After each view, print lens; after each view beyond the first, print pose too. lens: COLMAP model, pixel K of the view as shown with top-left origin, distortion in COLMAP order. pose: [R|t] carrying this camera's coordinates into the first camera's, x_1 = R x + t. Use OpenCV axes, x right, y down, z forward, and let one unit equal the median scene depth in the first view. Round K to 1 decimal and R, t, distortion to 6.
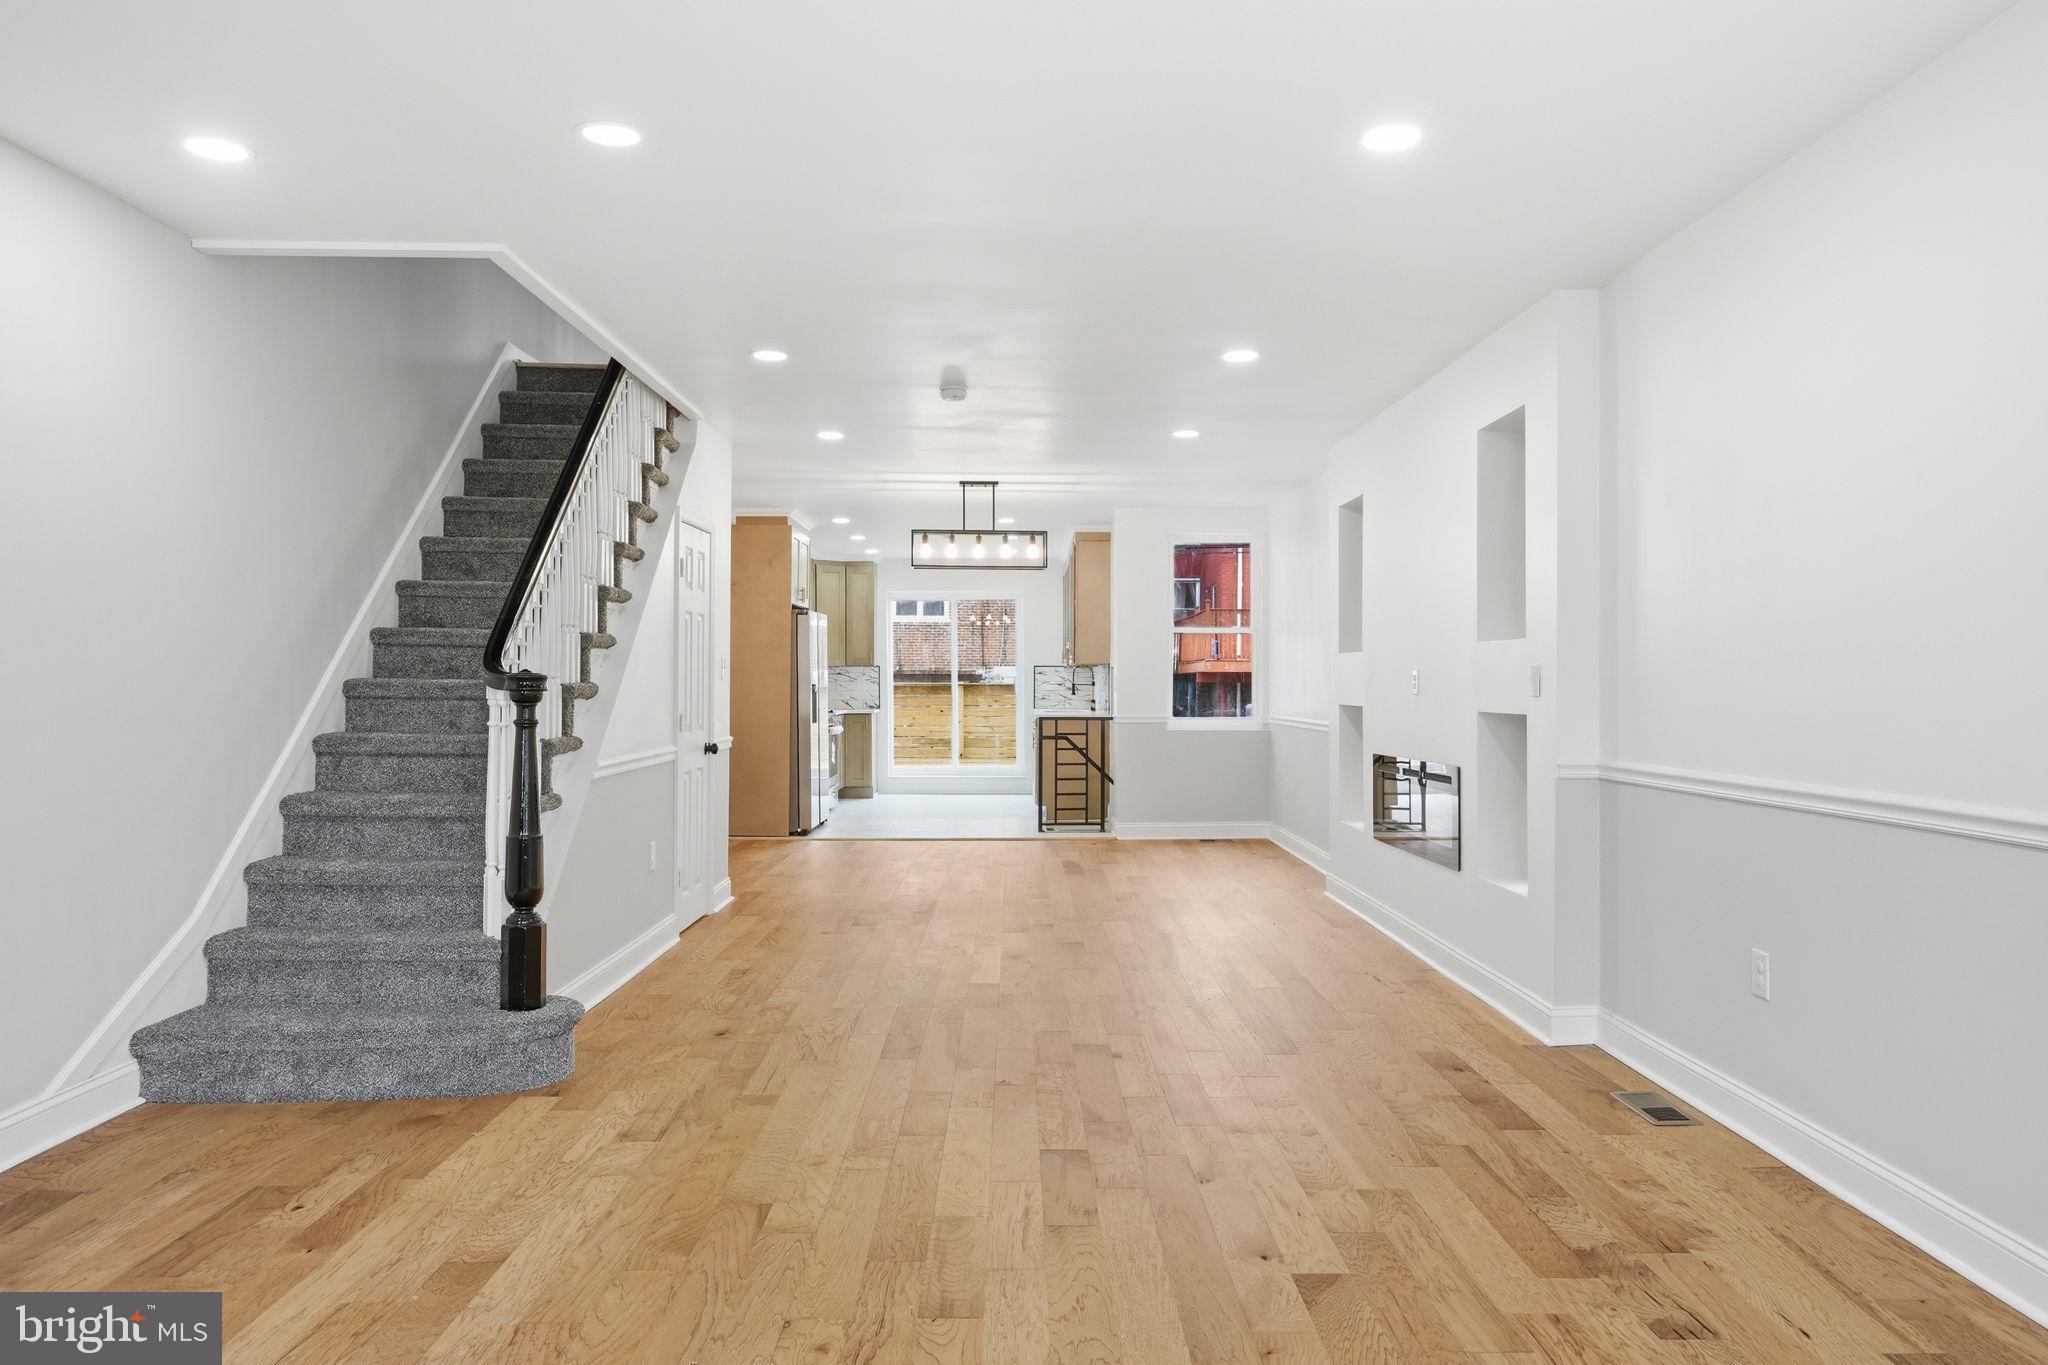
lens RADIAL K [[1353.3, 0, 1019.6], [0, 1353.3, 679.8], [0, 0, 1]] dist [0.001708, 0.000204]
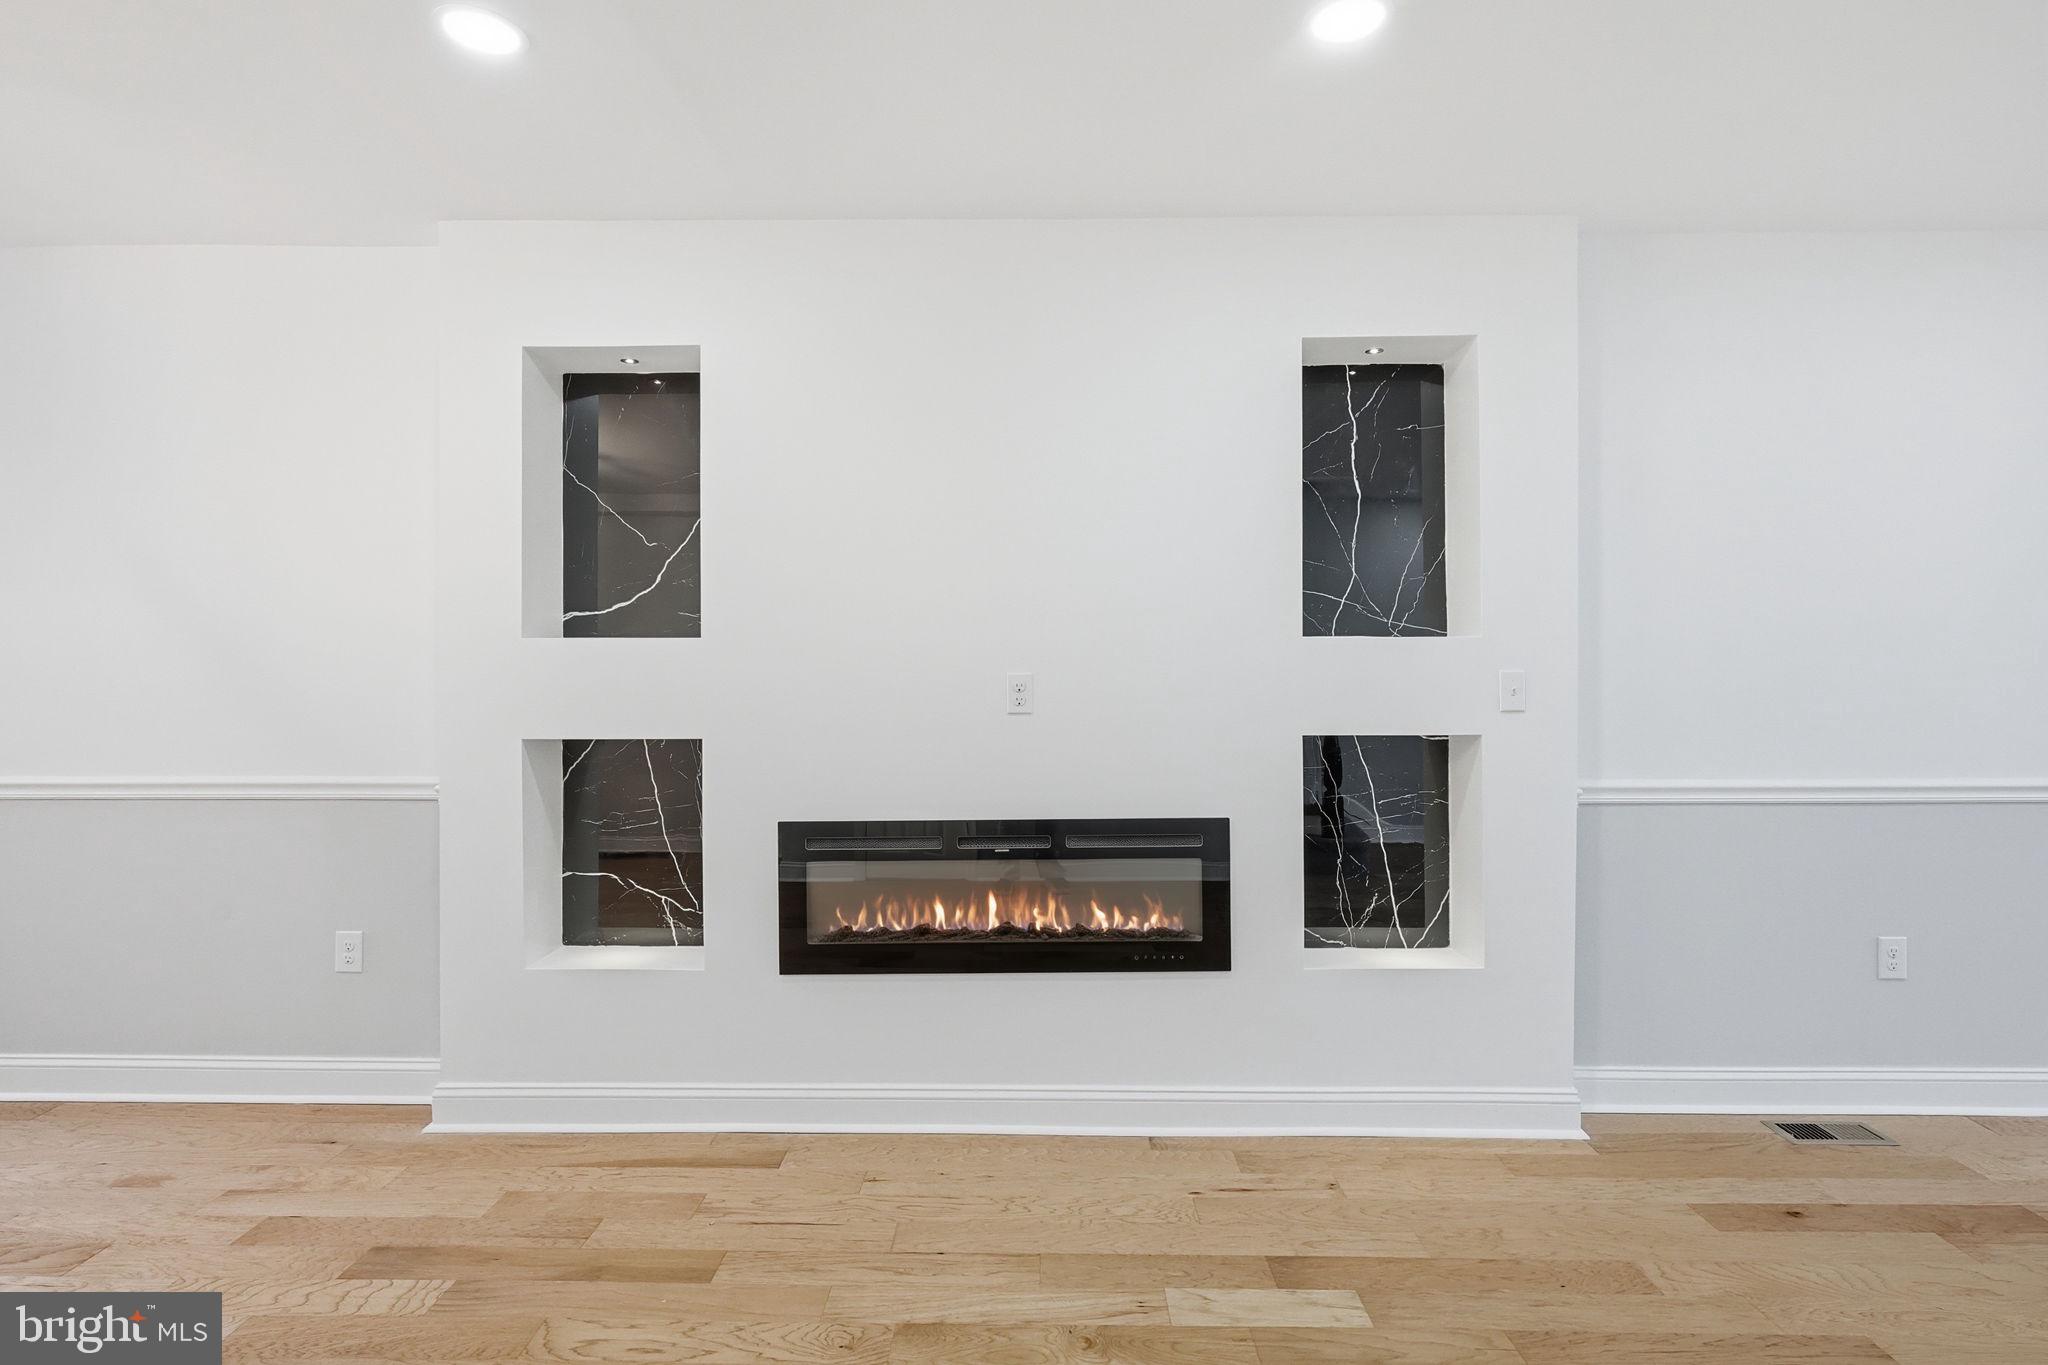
lens RADIAL K [[1048.0, 0, 1023.8], [0, 1048.0, 662.6], [0, 0, 1]] dist [0.000583, 0.000243]
pose [[0.021100, 0.003195, 0.999772, -0.114634], [-0.000975, 0.999994, -0.003175, -0.006963], [-0.999777, -0.000908, 0.021103, 0.605805]]
